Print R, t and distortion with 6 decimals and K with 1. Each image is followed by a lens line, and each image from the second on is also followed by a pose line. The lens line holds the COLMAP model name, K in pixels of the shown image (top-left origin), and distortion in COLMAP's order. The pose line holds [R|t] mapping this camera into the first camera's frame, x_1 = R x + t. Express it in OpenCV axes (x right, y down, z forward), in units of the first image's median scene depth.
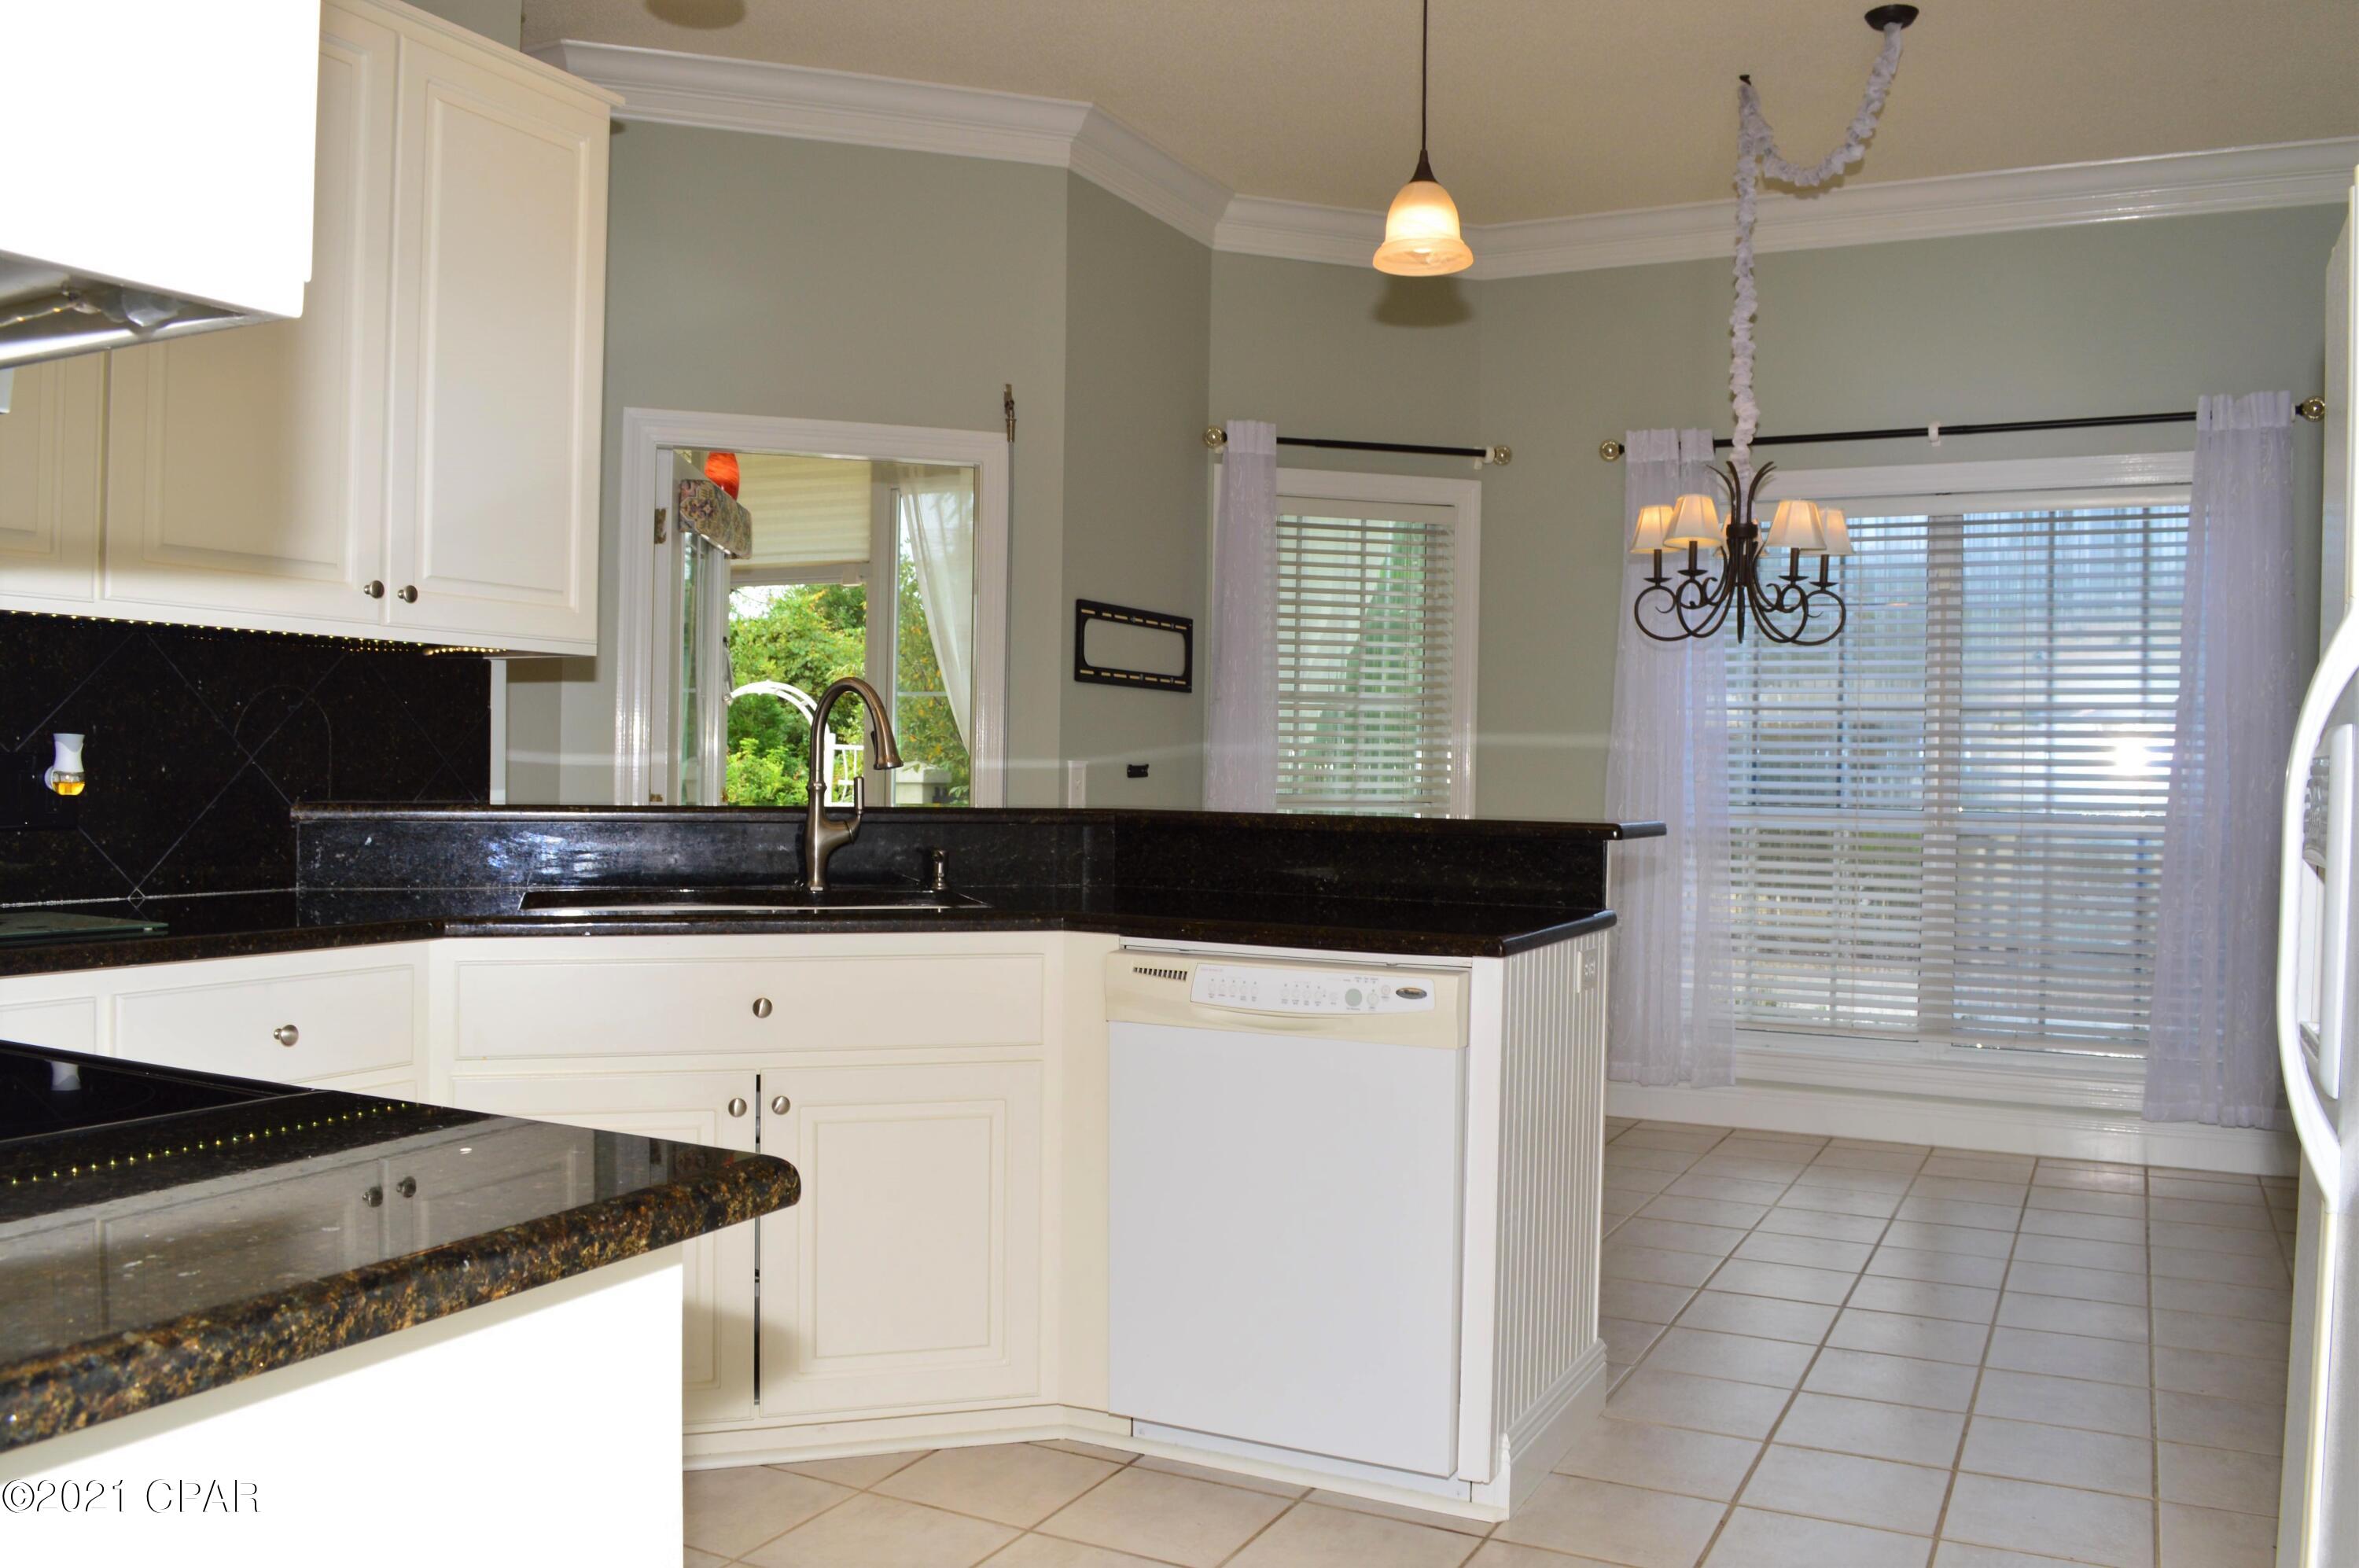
lens RADIAL K [[1869.5, 0, 1179.5], [0, 1869.5, 784.0], [0, 0, 1]] dist [-0.078649, -0.002144]
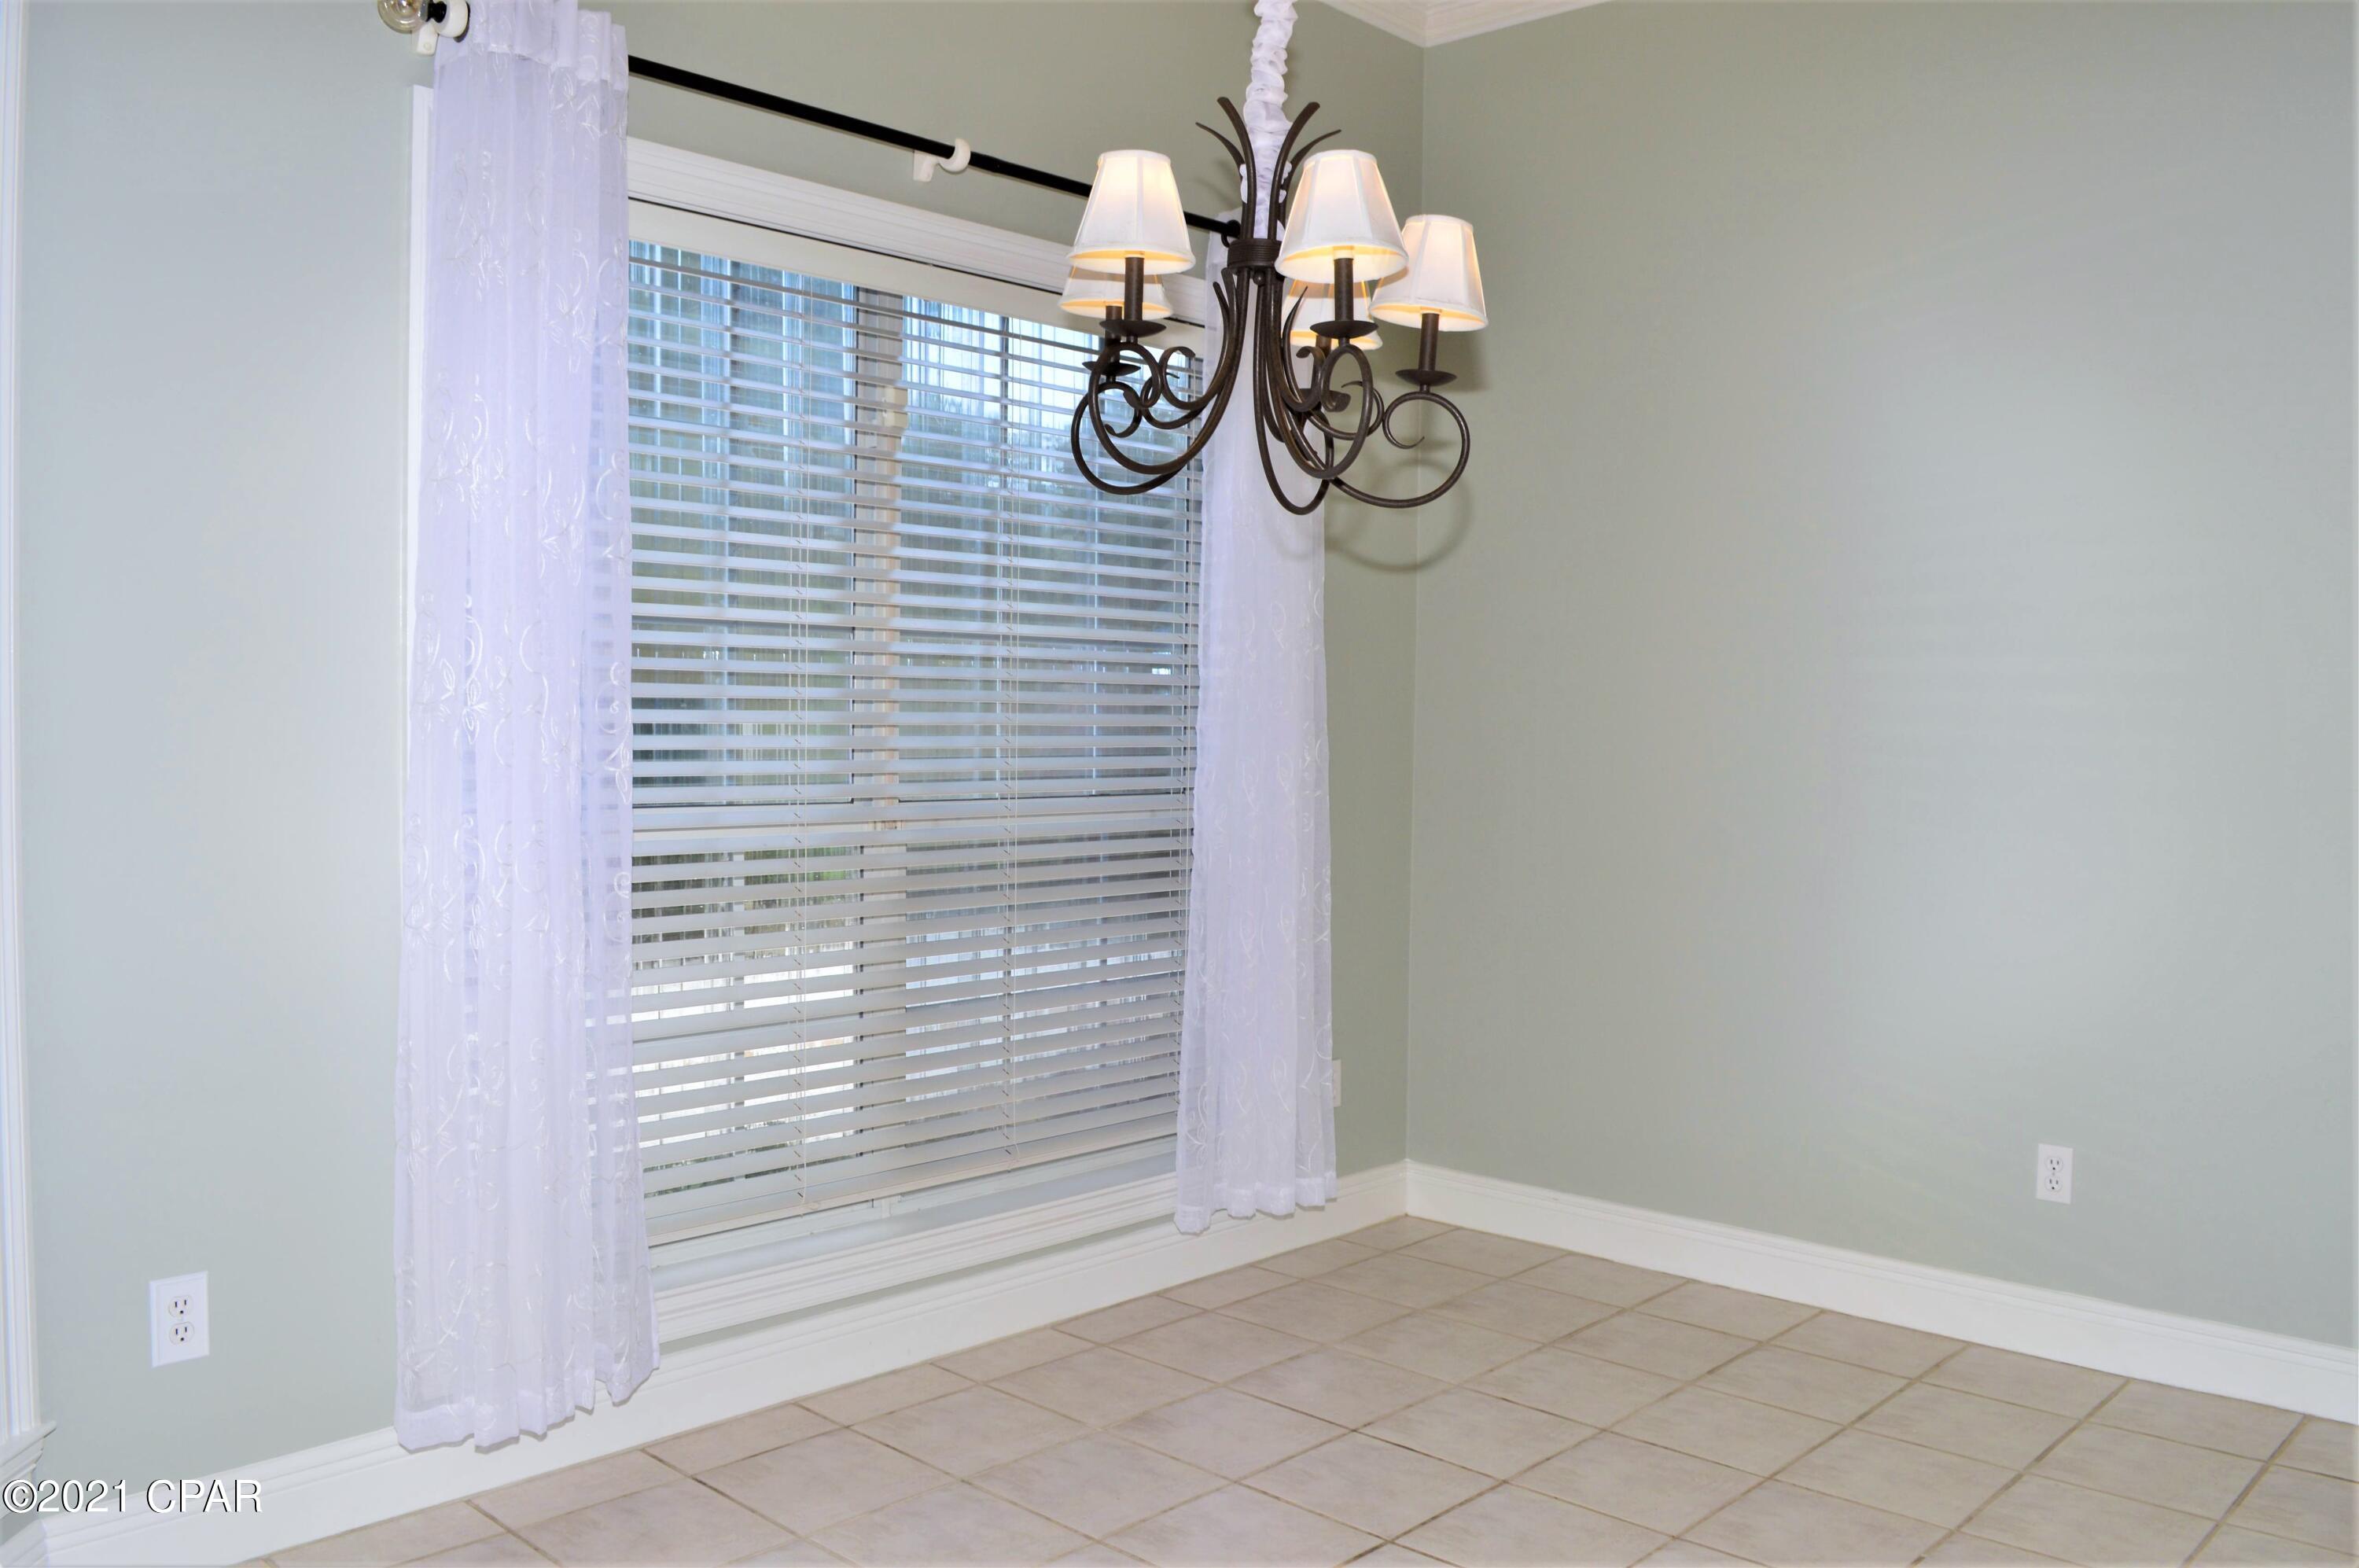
lens RADIAL K [[1869.5, 0, 1179.5], [0, 1869.5, 784.0], [0, 0, 1]] dist [-0.078649, -0.002144]
pose [[0.279228, -0.048312, 0.959009, -0.140915], [-0.000383, 0.998728, 0.050424, -0.022699], [-0.960225, -0.014447, 0.278854, 0.767821]]
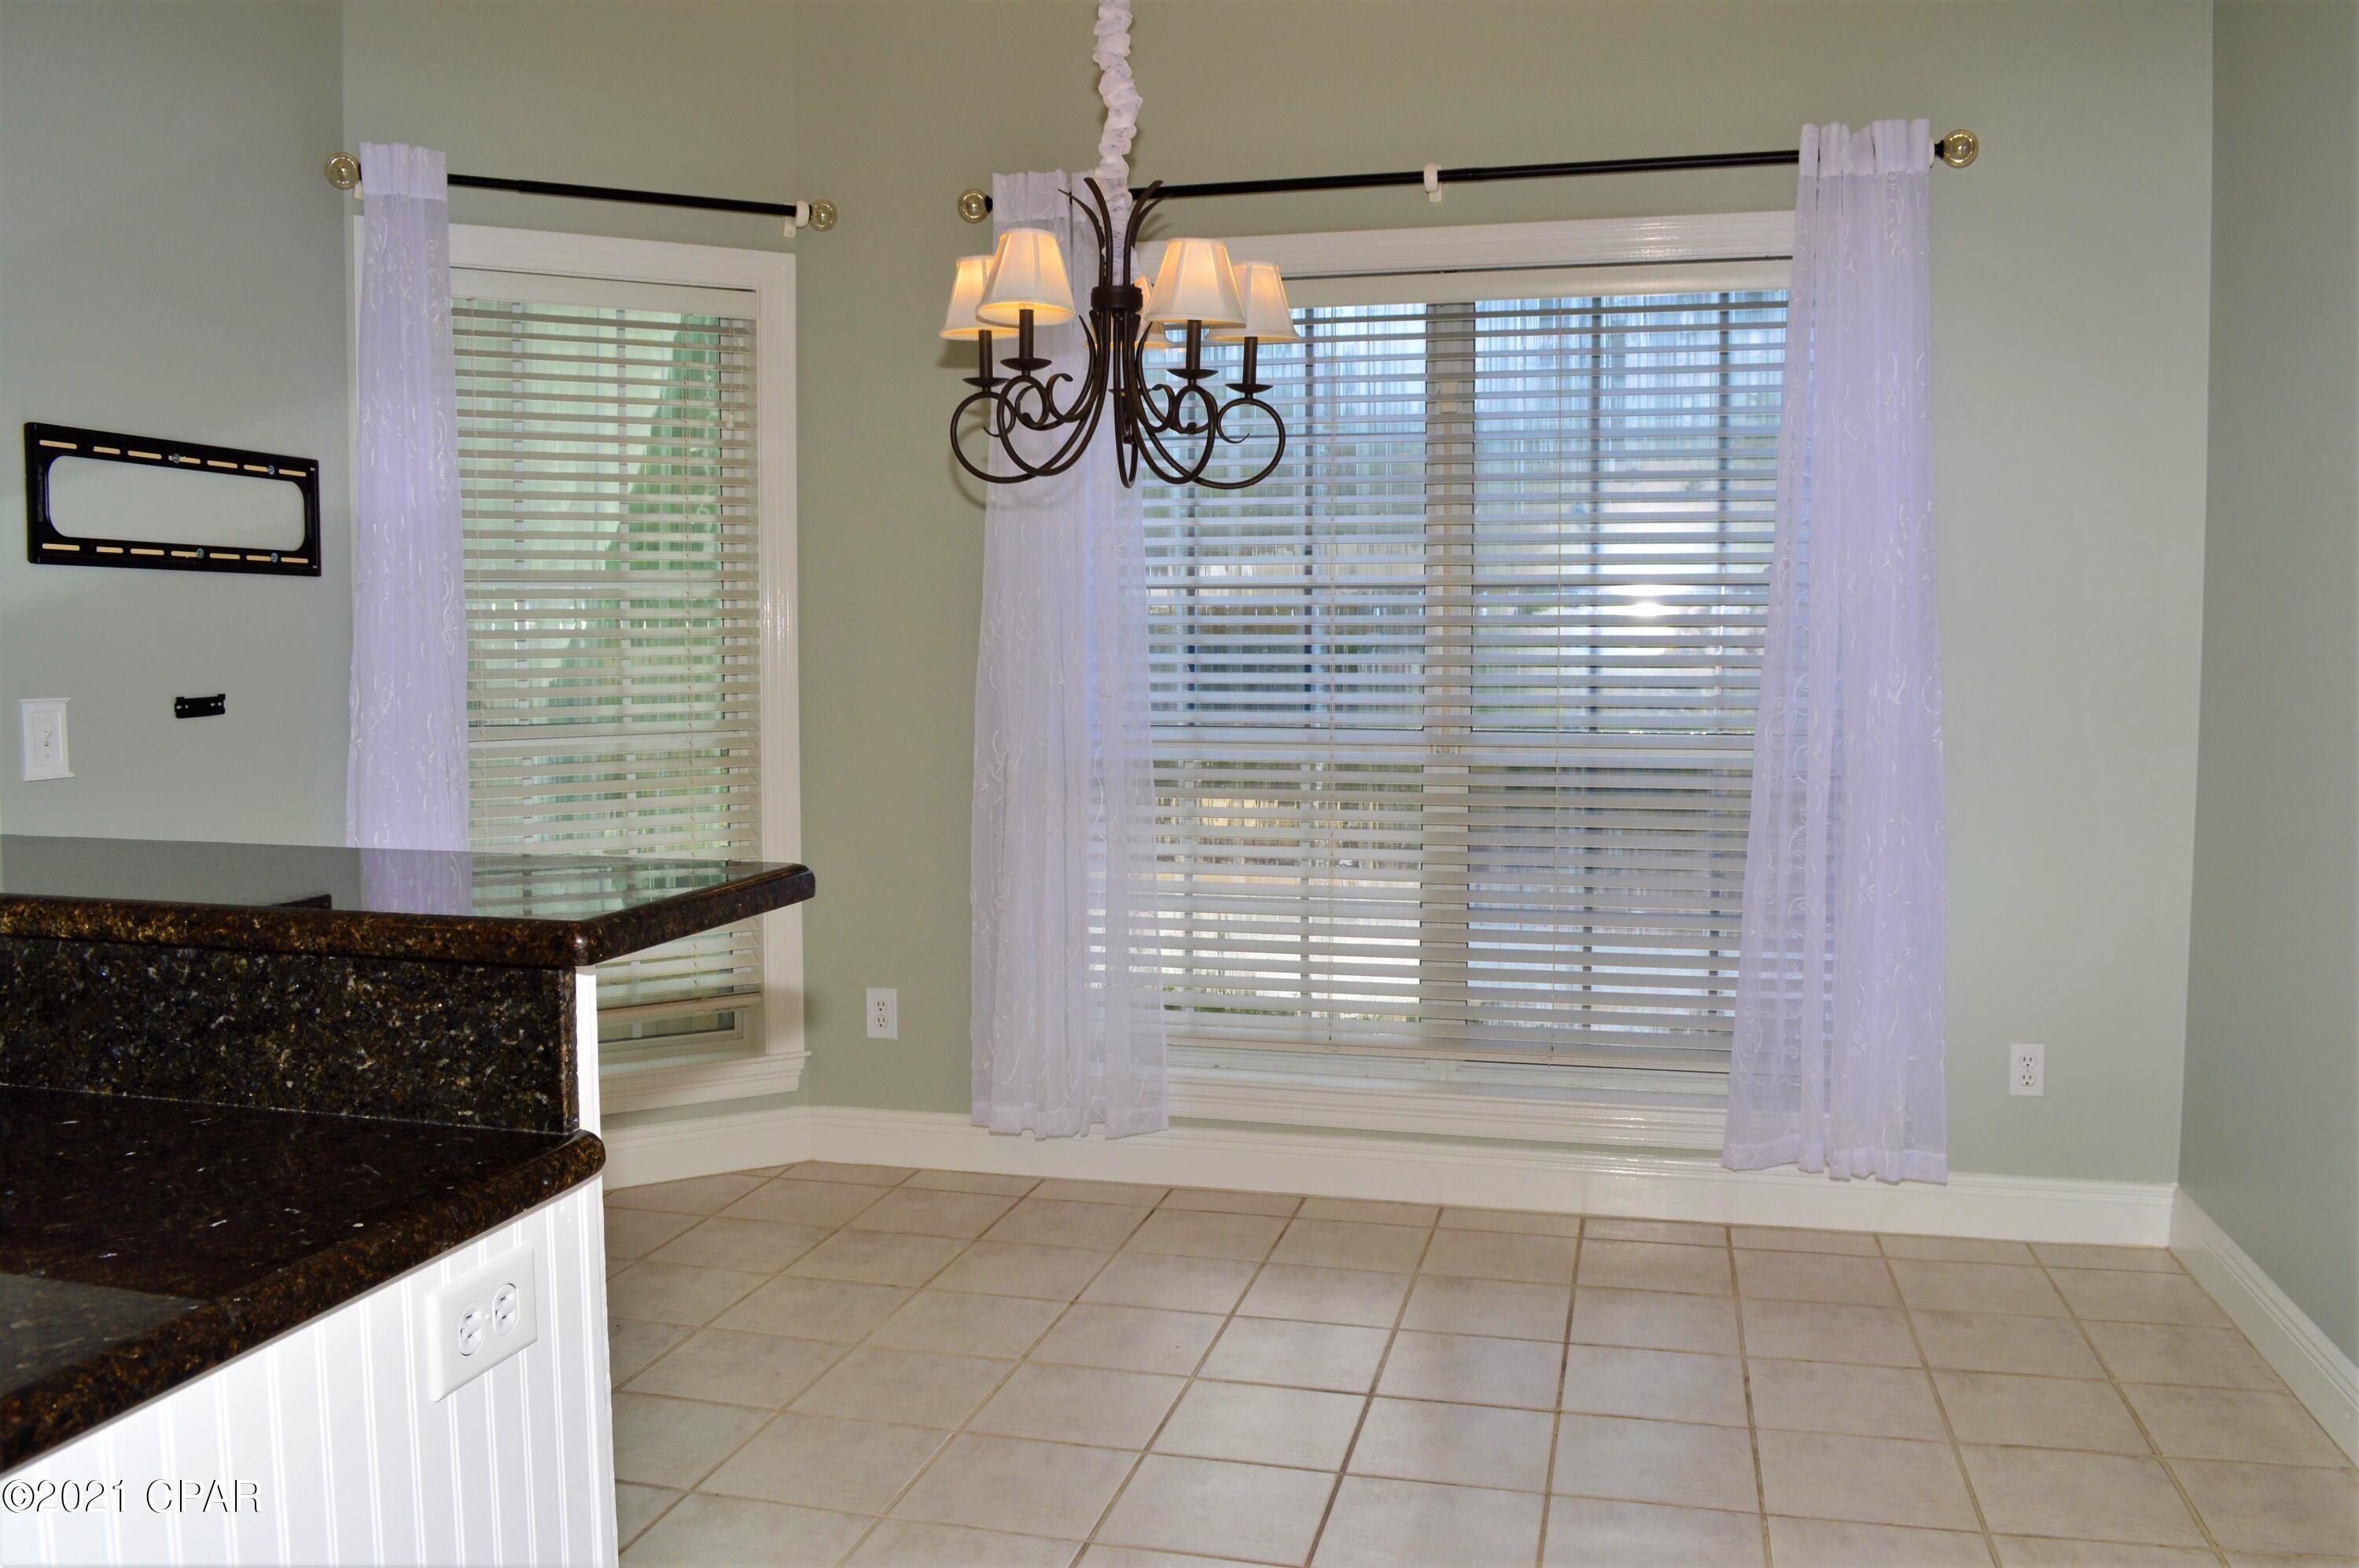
lens RADIAL K [[1869.5, 0, 1179.5], [0, 1869.5, 784.0], [0, 0, 1]] dist [-0.078649, -0.002144]
pose [[0.972755, -0.034632, 0.229234, 0.155460], [0.018625, 0.997258, 0.071625, -0.018890], [-0.231086, -0.065404, 0.970732, 0.344144]]
